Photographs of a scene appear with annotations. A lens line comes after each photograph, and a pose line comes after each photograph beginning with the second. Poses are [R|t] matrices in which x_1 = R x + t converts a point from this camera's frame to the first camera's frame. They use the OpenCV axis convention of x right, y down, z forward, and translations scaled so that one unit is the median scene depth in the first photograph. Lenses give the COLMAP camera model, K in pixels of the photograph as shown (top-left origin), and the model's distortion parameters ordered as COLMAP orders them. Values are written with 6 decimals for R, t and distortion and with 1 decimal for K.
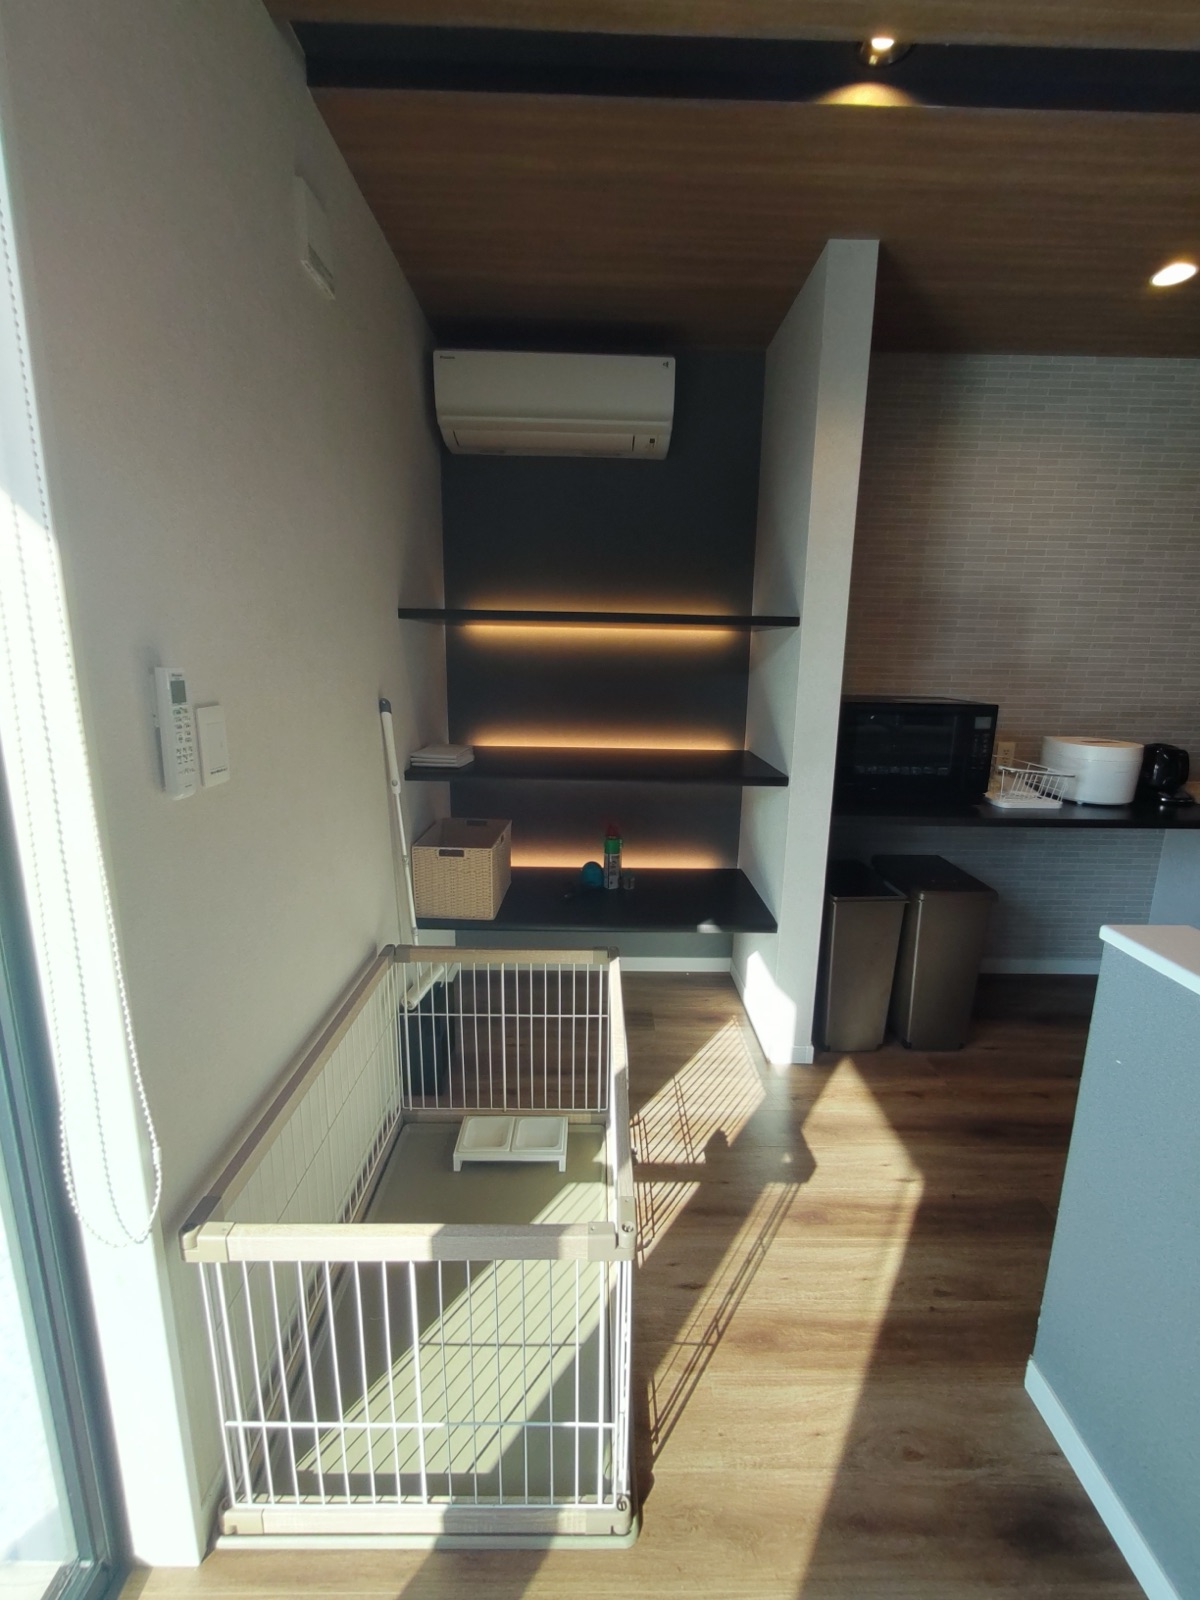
lens RADIAL K [[682.5, 0, 601.5], [0, 682.5, 794.6], [0, 0, 1]] dist [0.001394, 0.000076]
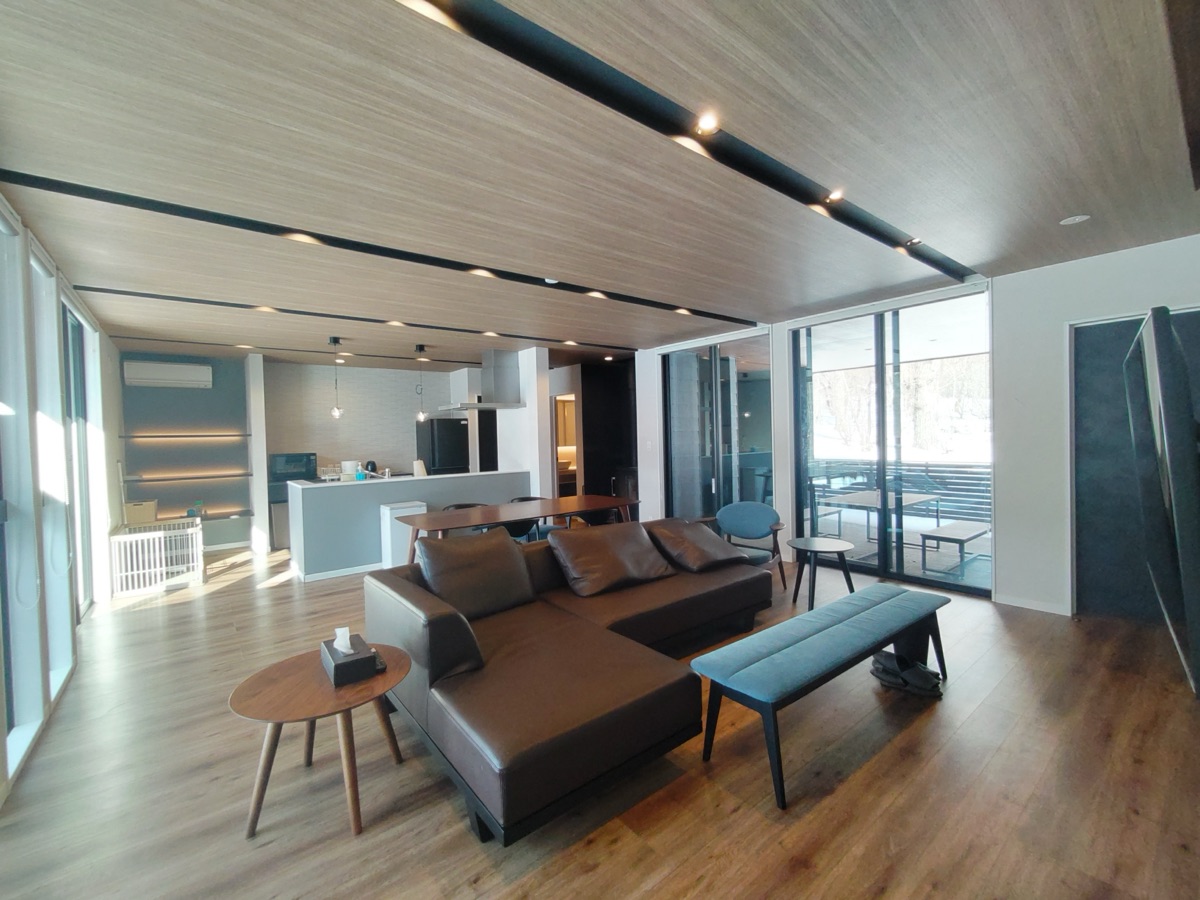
lens RADIAL K [[516.8, 0, 593.6], [0, 516.8, 443.0], [0, 0, 1]] dist [0.015346, 0.000239]
pose [[0.791562, -0.049107, 0.609112, 0.004519], [0.163844, 0.977325, -0.134129, 0.481253], [-0.588714, 0.205971, 0.781659, -2.327412]]
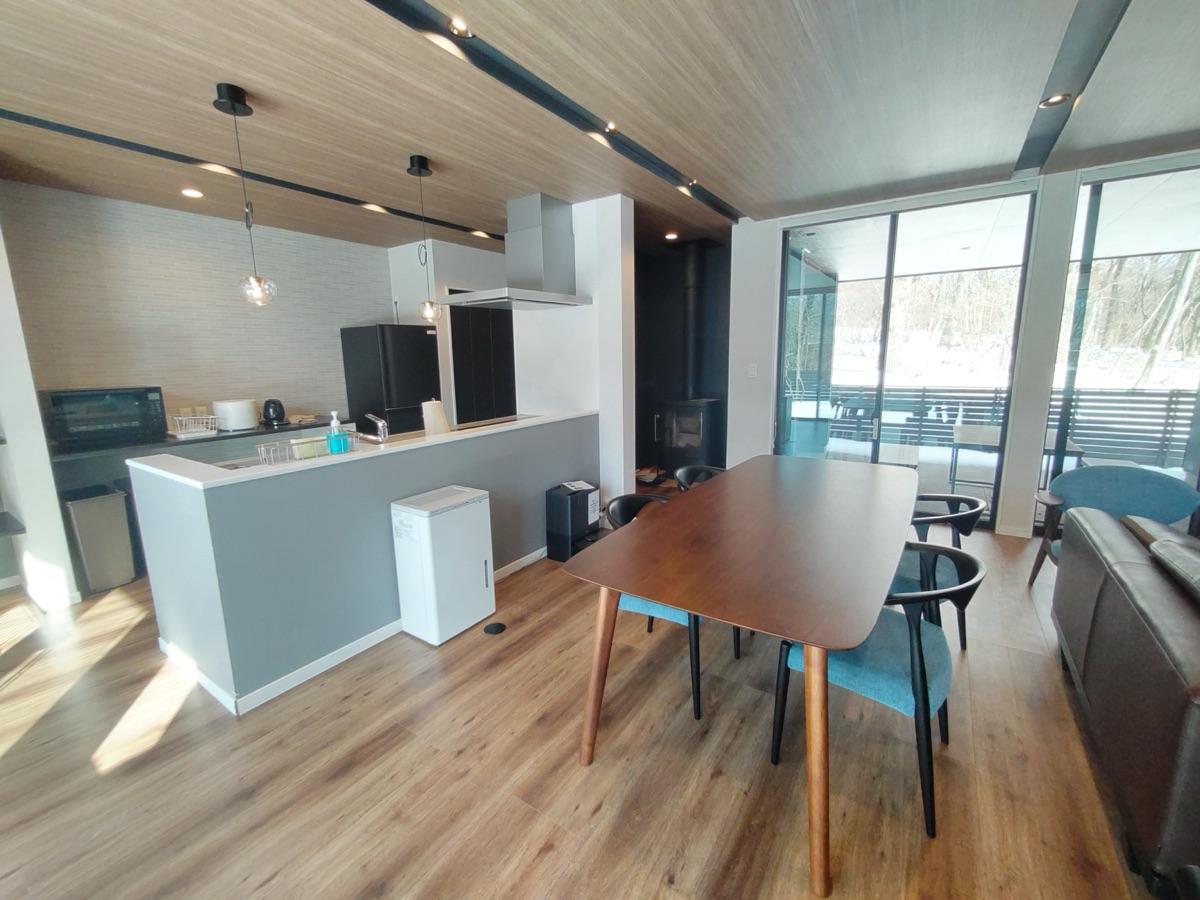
lens RADIAL K [[511.9, 0, 595.8], [0, 511.9, 447.7], [0, 0, 1]] dist [0.001394, 0.000076]
pose [[0.567425, -0.176703, 0.804242, 0.066830], [0.198003, 0.977325, 0.075033, 0.173549], [-0.799265, 0.116666, 0.589546, -0.835253]]
